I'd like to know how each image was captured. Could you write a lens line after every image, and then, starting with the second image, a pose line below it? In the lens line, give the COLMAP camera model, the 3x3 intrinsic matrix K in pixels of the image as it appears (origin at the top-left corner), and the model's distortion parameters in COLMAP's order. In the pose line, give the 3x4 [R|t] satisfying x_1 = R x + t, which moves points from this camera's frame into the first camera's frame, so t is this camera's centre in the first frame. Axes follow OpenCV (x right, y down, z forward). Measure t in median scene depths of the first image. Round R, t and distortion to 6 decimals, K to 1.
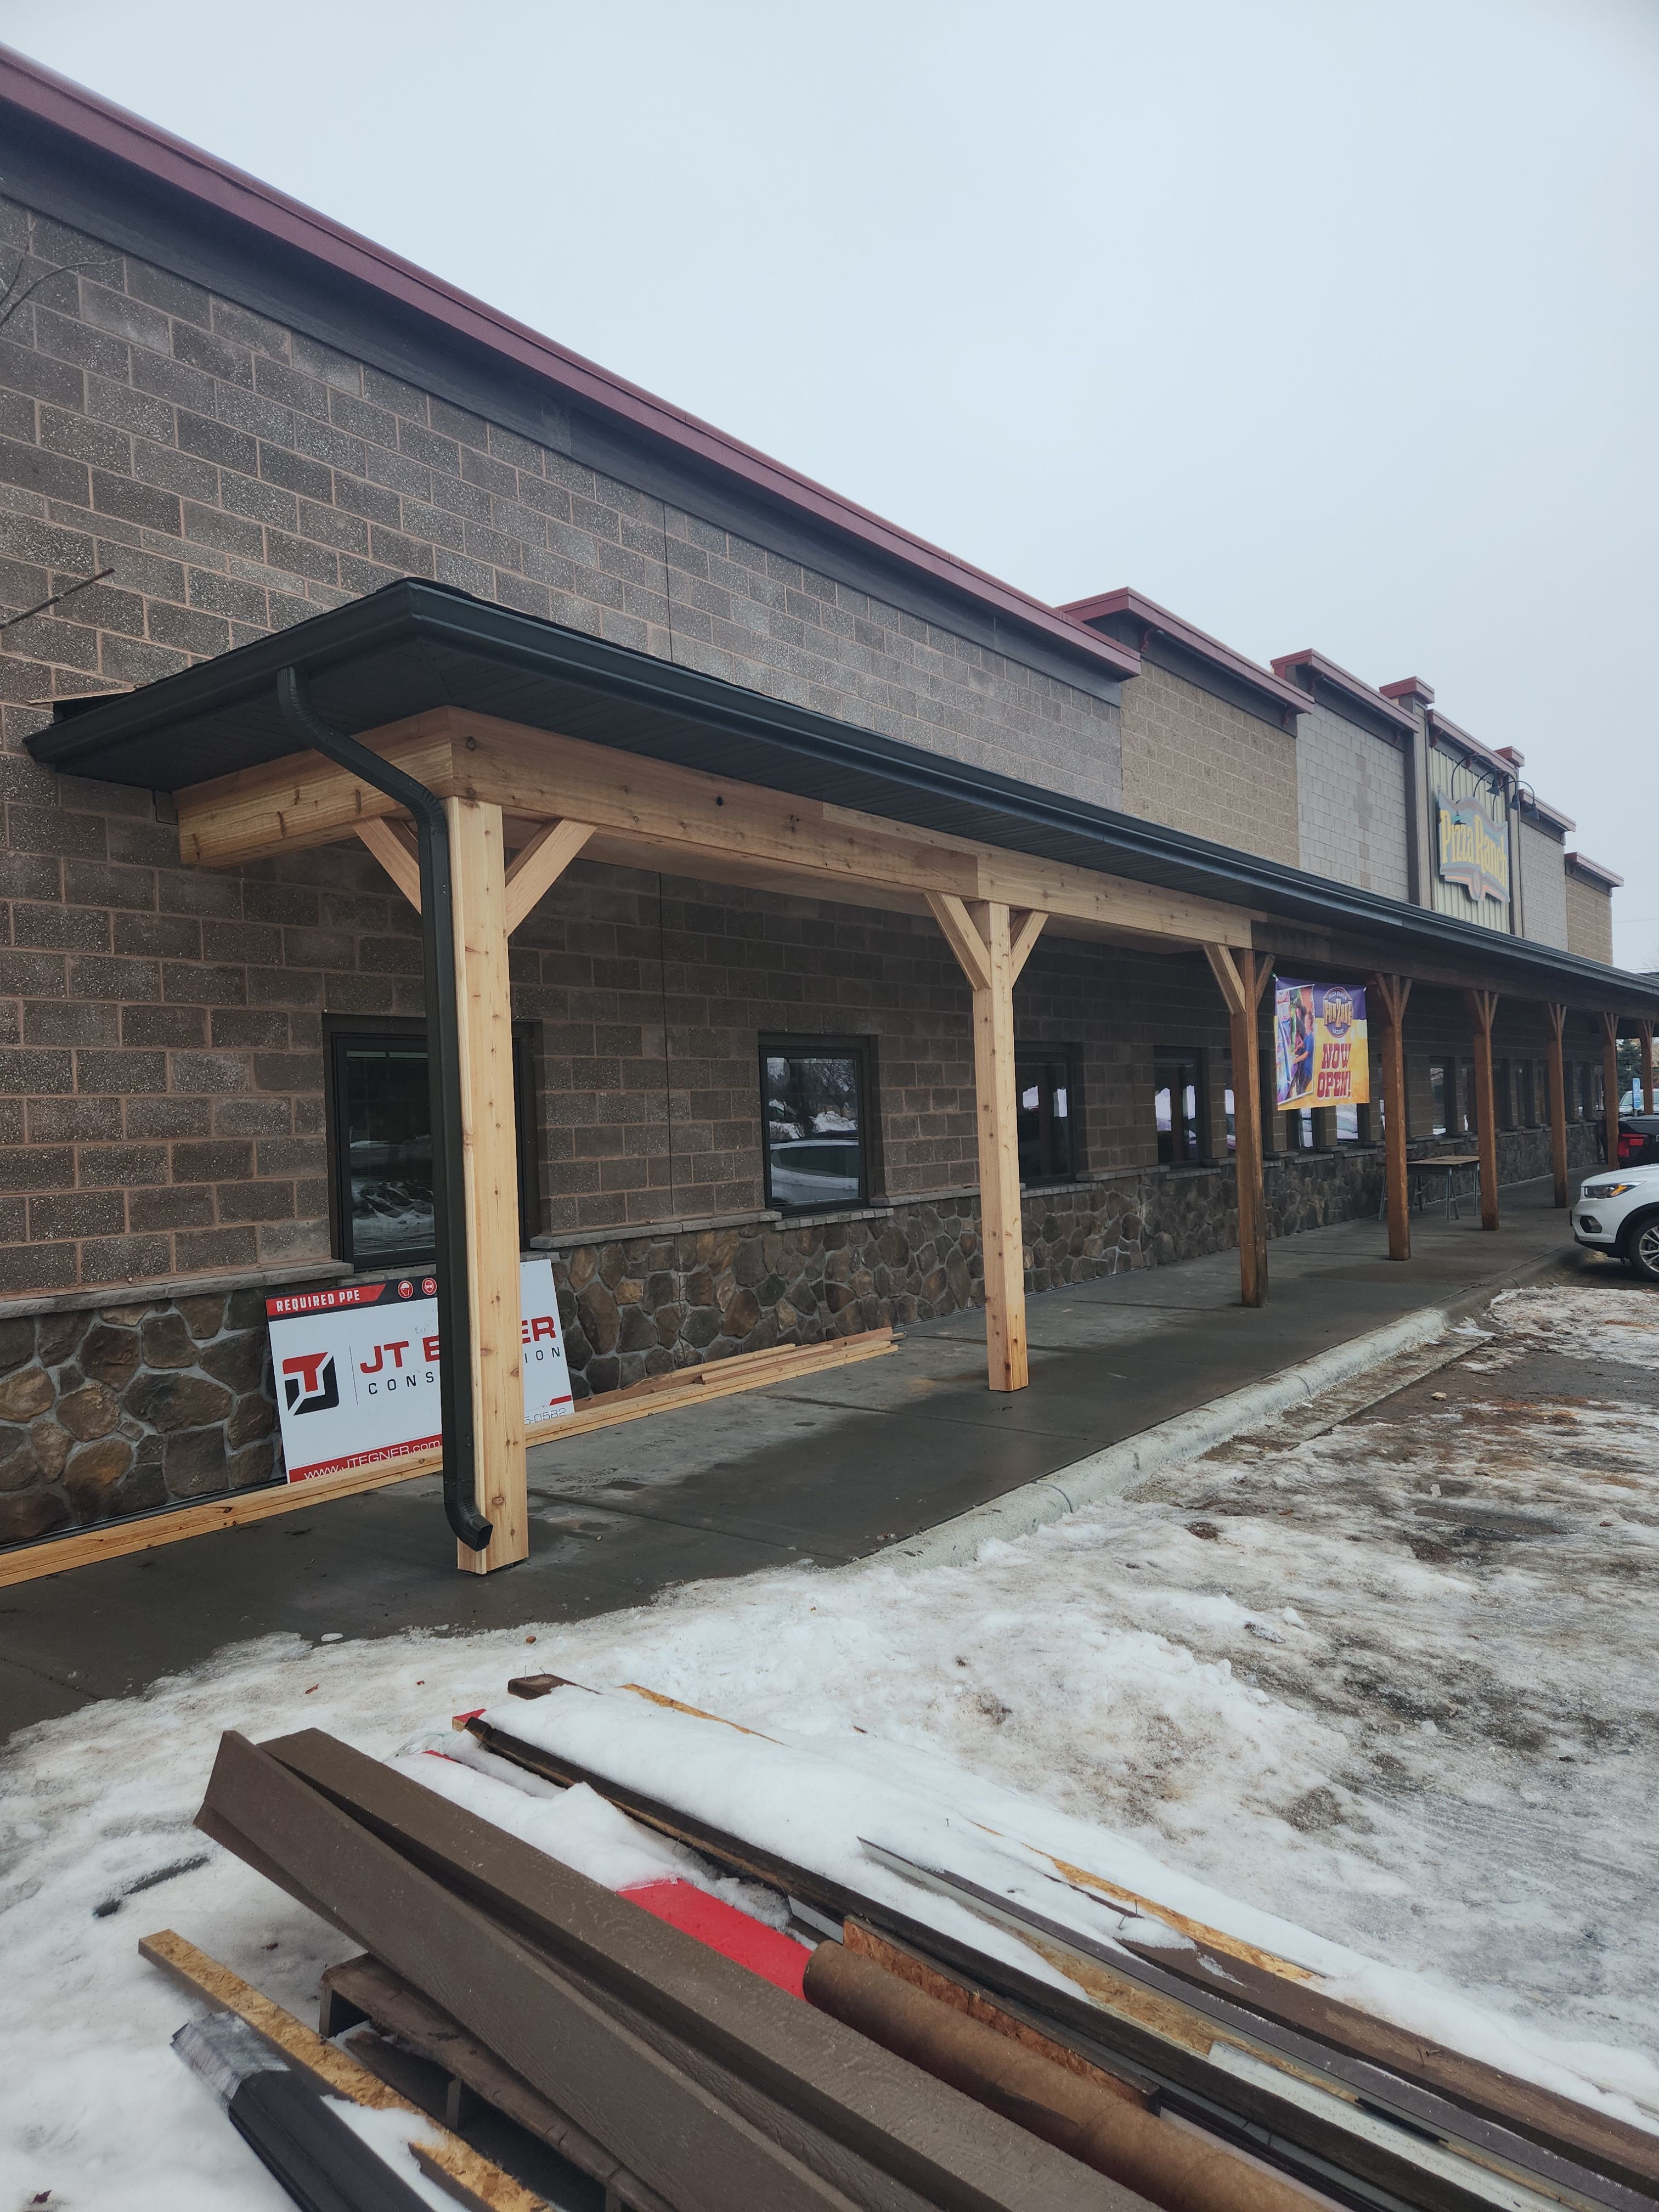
lens RADIAL K [[1458.2, 0, 831.5], [0, 1458.2, 1100.3], [0, 0, 1]] dist [0.058930, -0.028195]
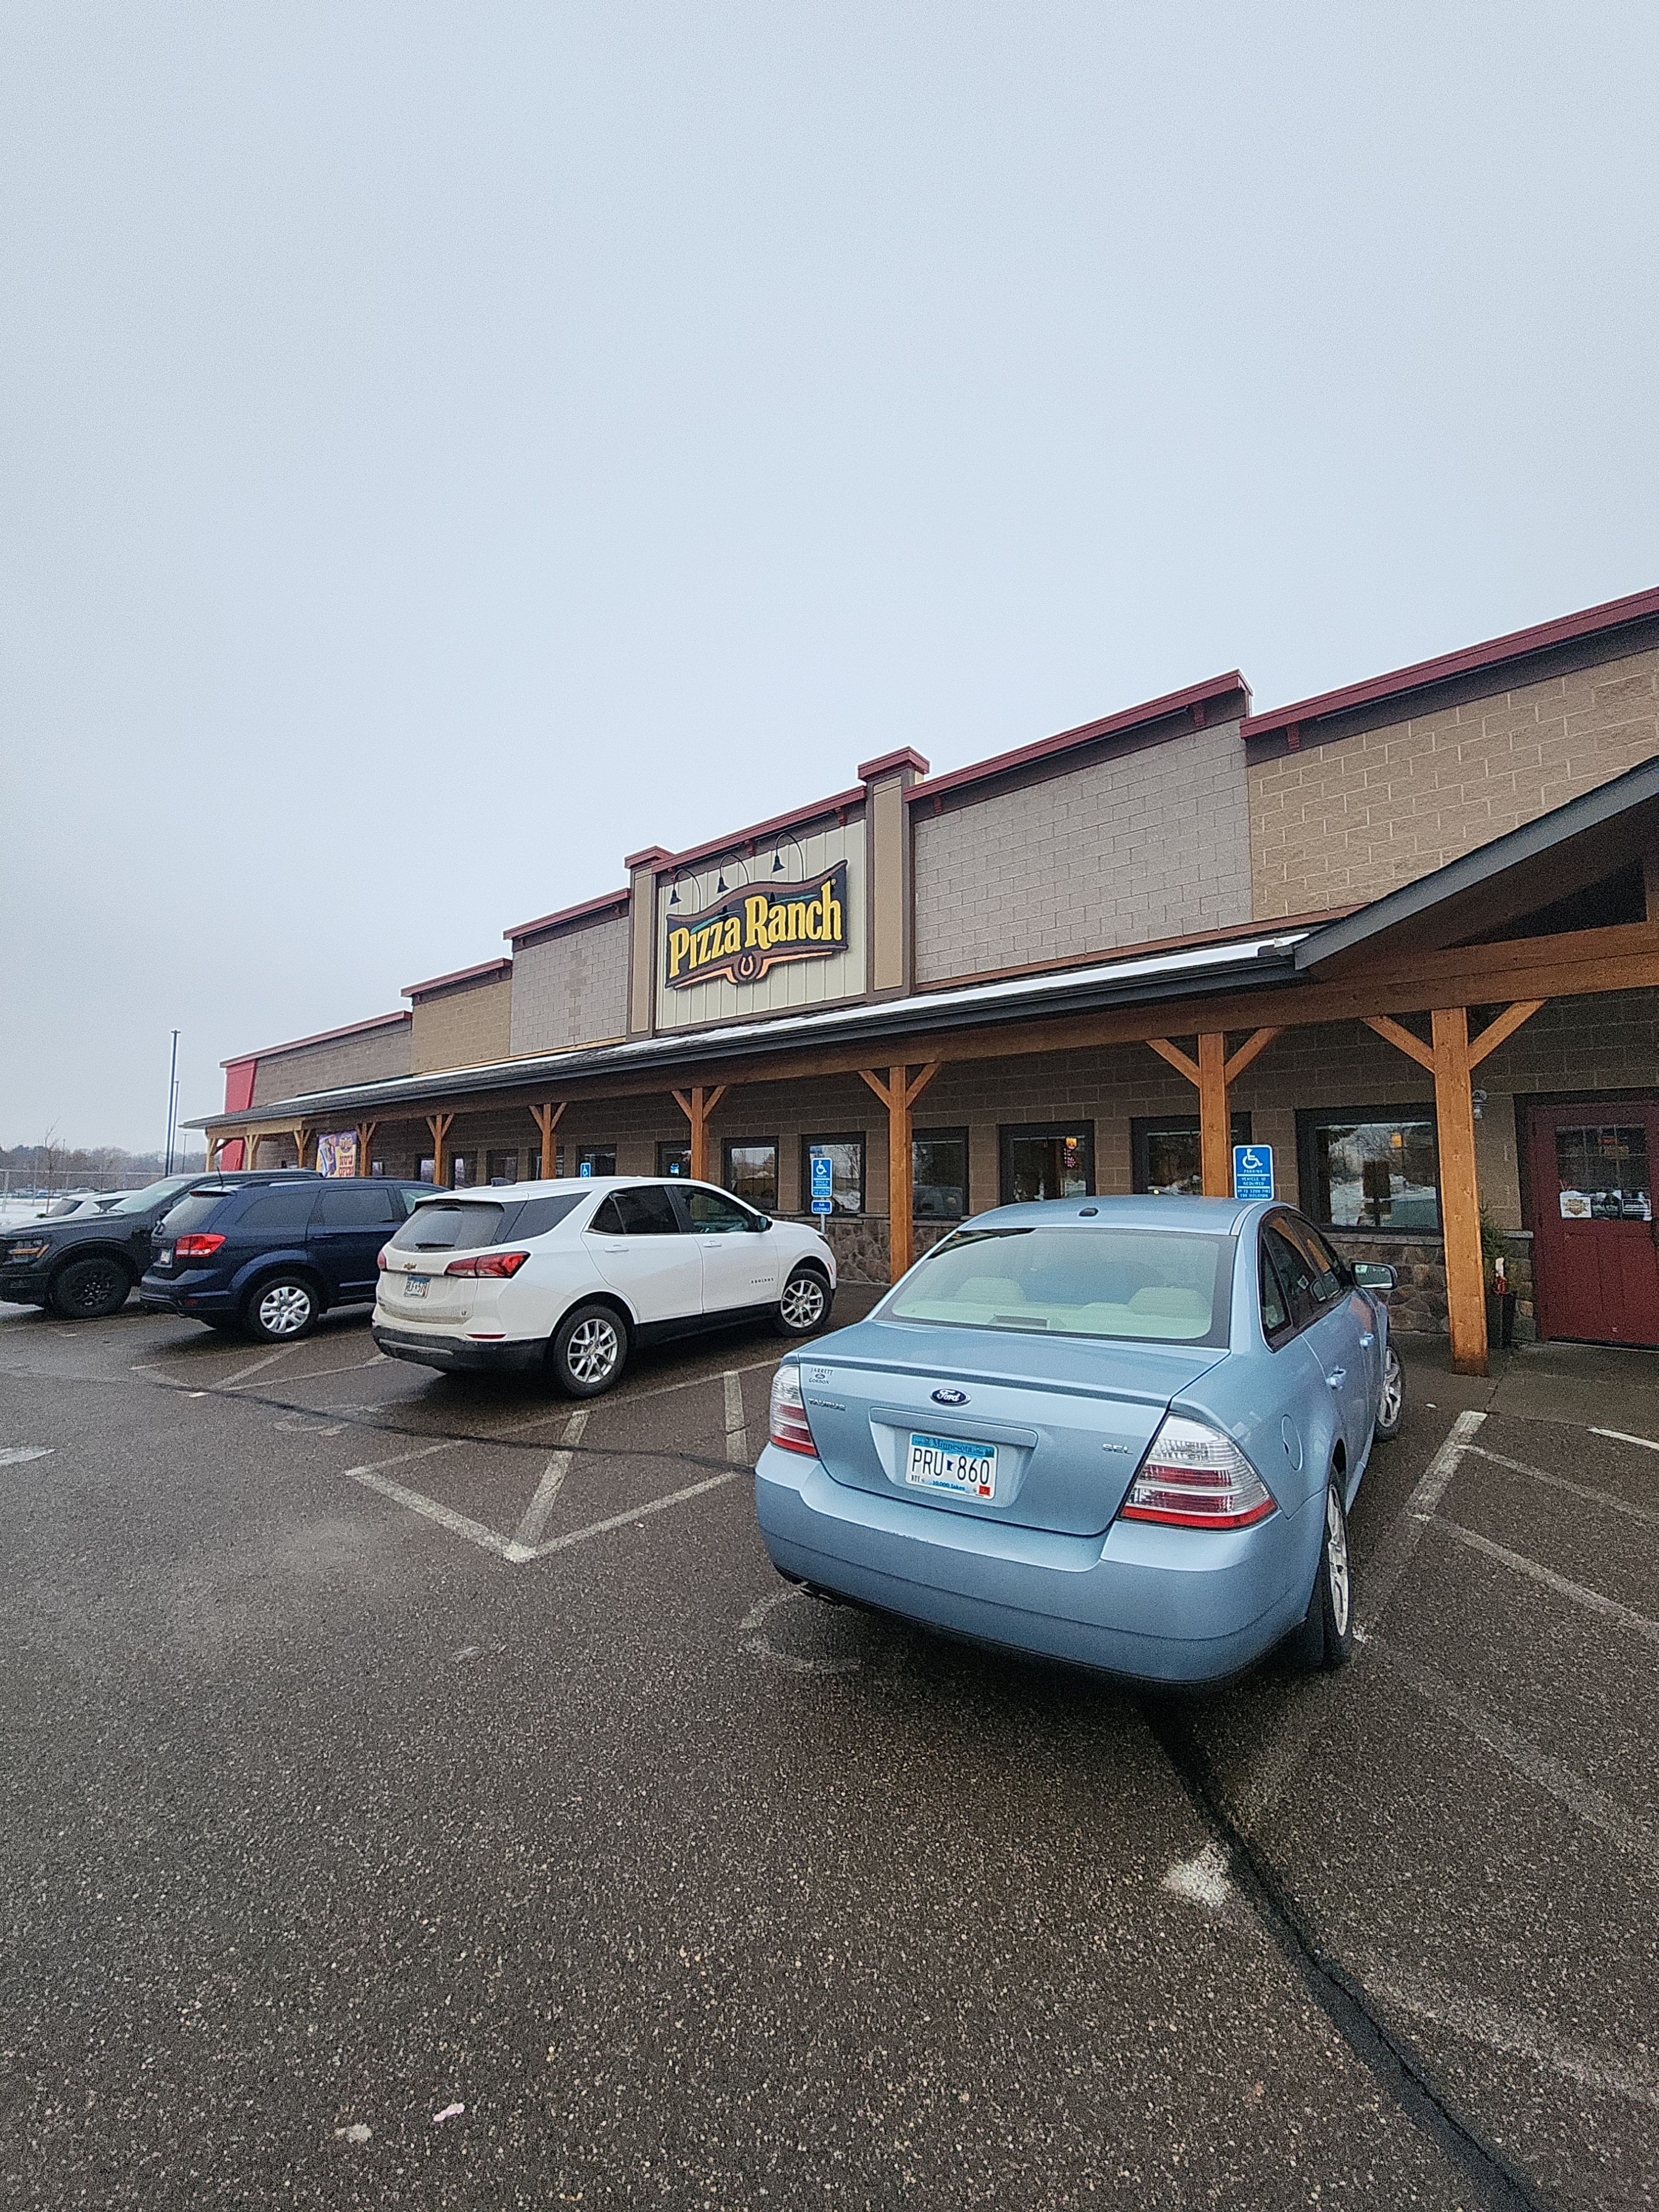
lens RADIAL K [[916.1, 0, 832.1], [0, 916.1, 1112.0], [0, 0, 1]] dist [0.002945, 0.000110]
pose [[-0.071109, -0.042351, -0.996569, 3.938345], [0.013799, 0.998961, -0.043437, -0.069143], [0.997373, -0.016841, -0.070451, 4.105105]]
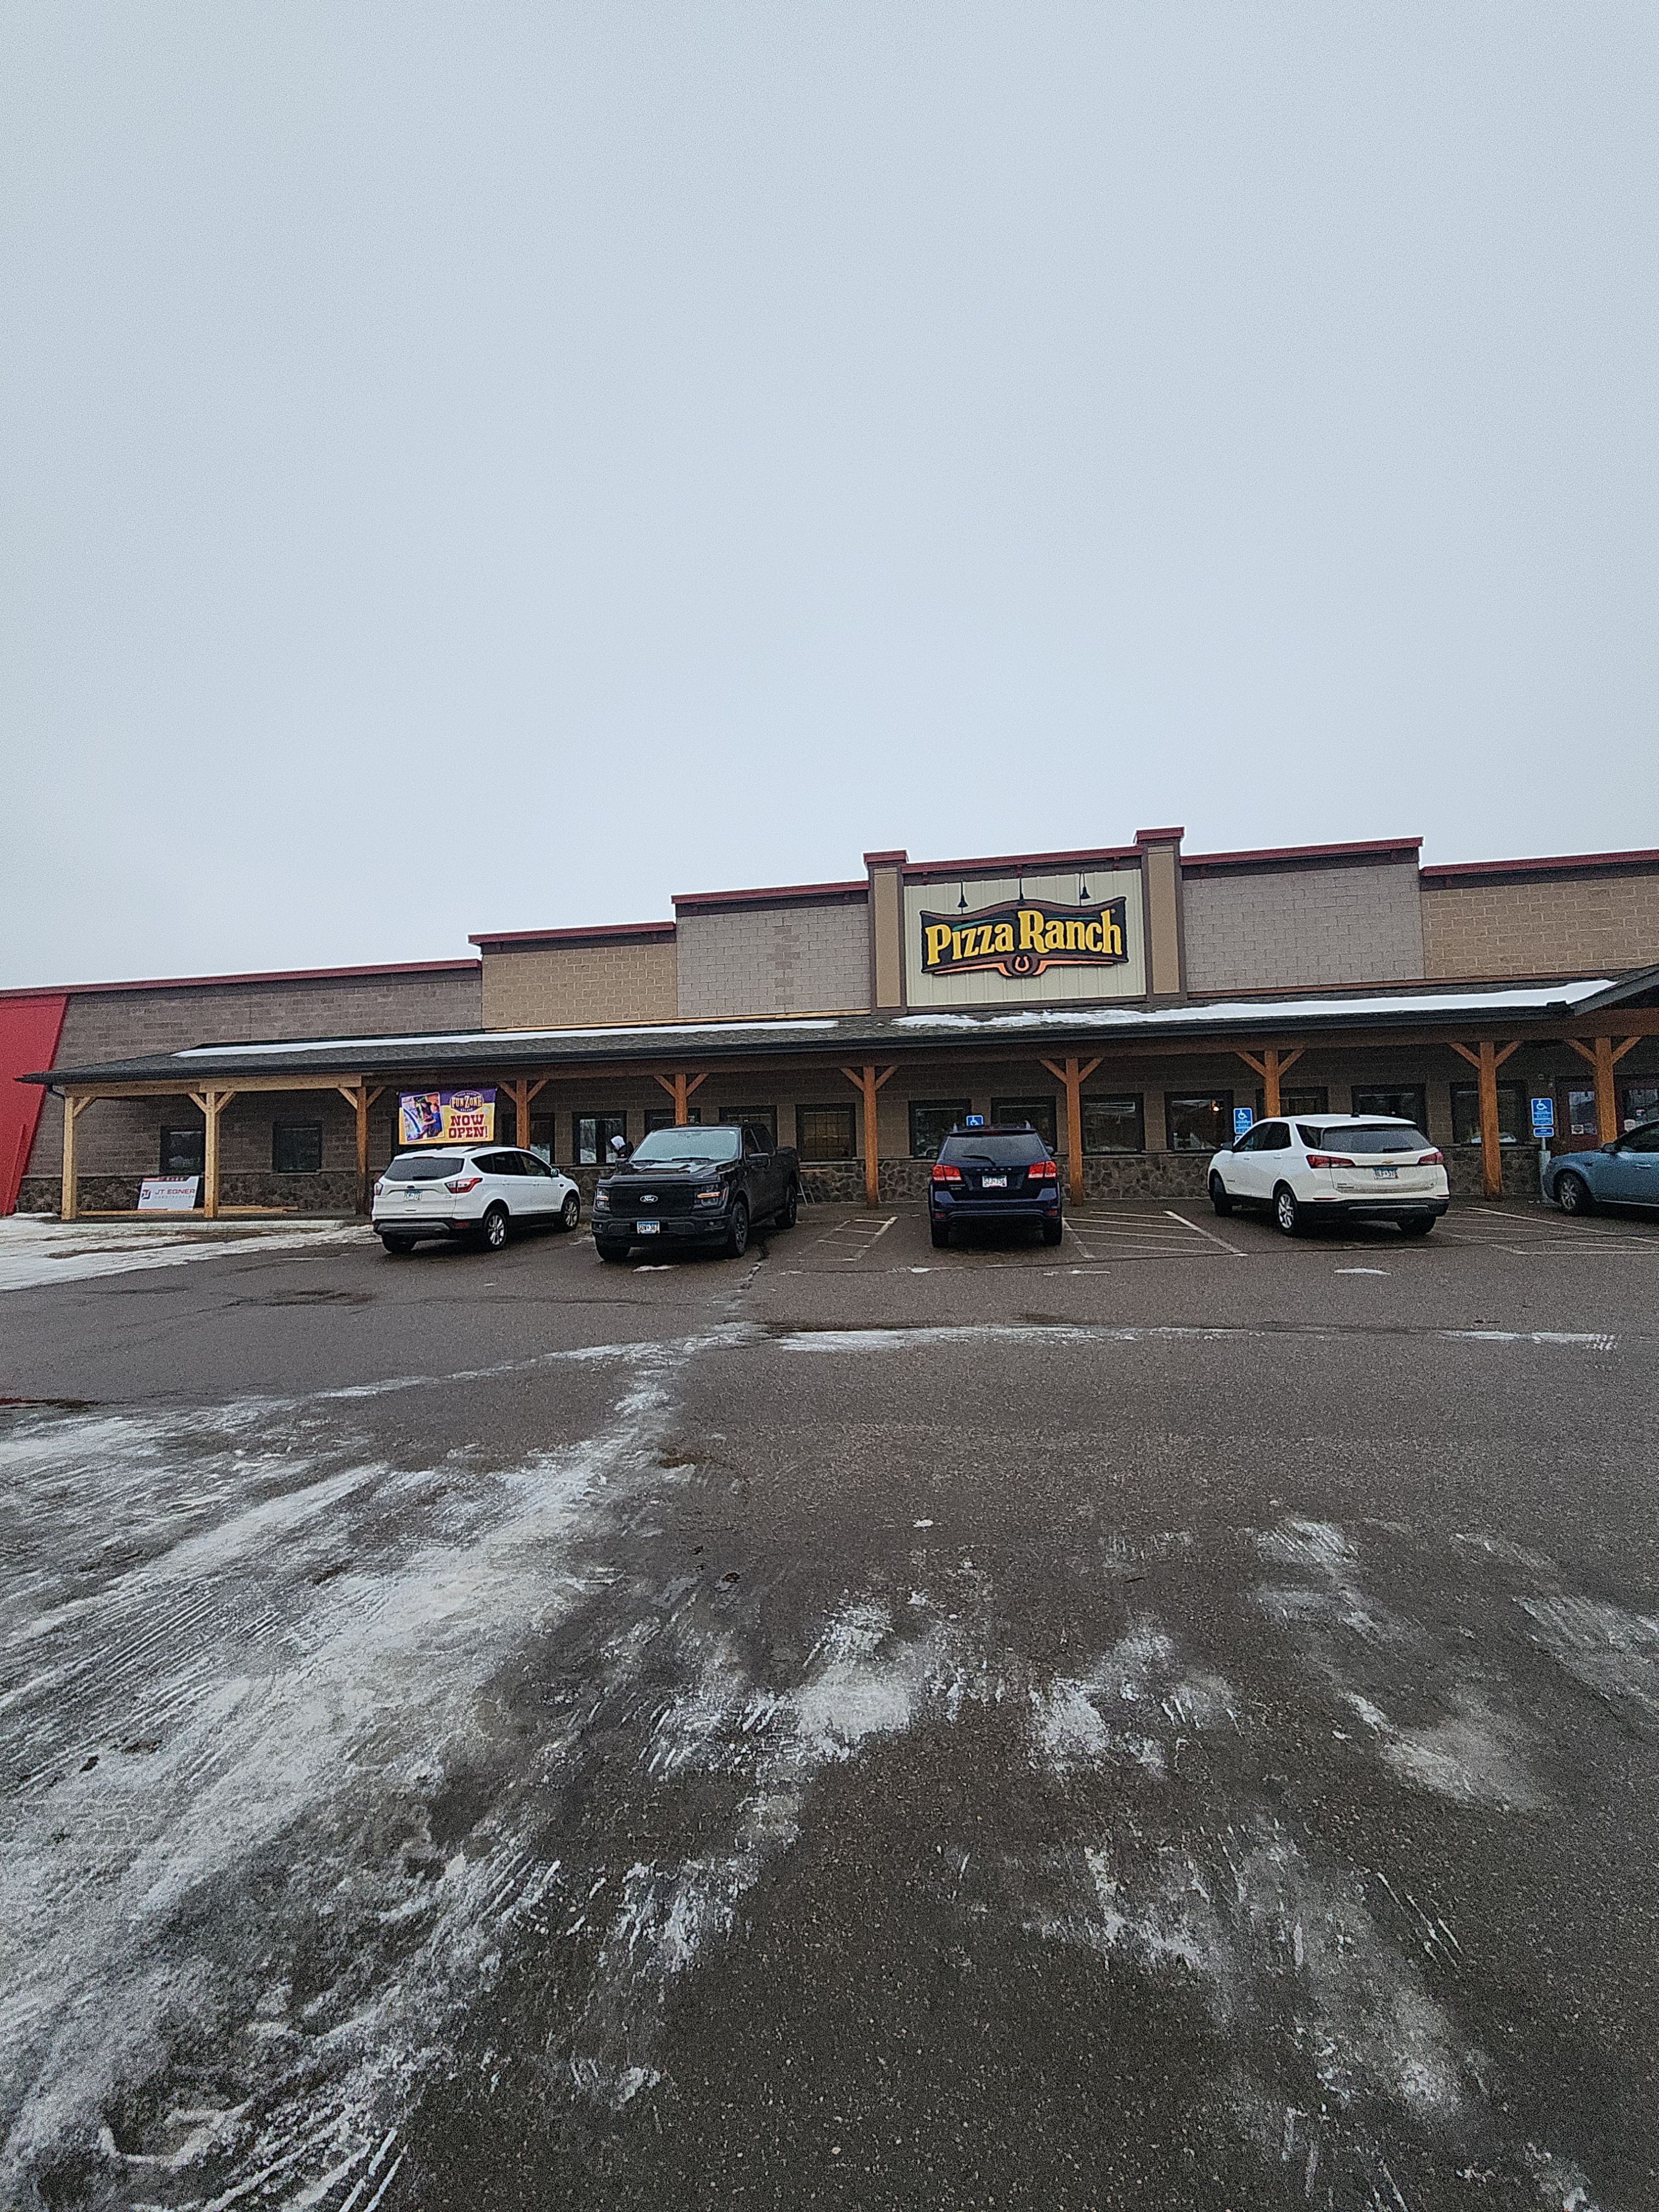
lens RADIAL K [[921.1, 0, 829.0], [0, 921.1, 1104.9], [0, 0, 1]] dist [0.000847, -0.000084]
pose [[0.456344, -0.022708, -0.889514, 4.025935], [0.016305, 0.999720, -0.017157, -0.042247], [0.889654, -0.006674, 0.456586, 1.765606]]
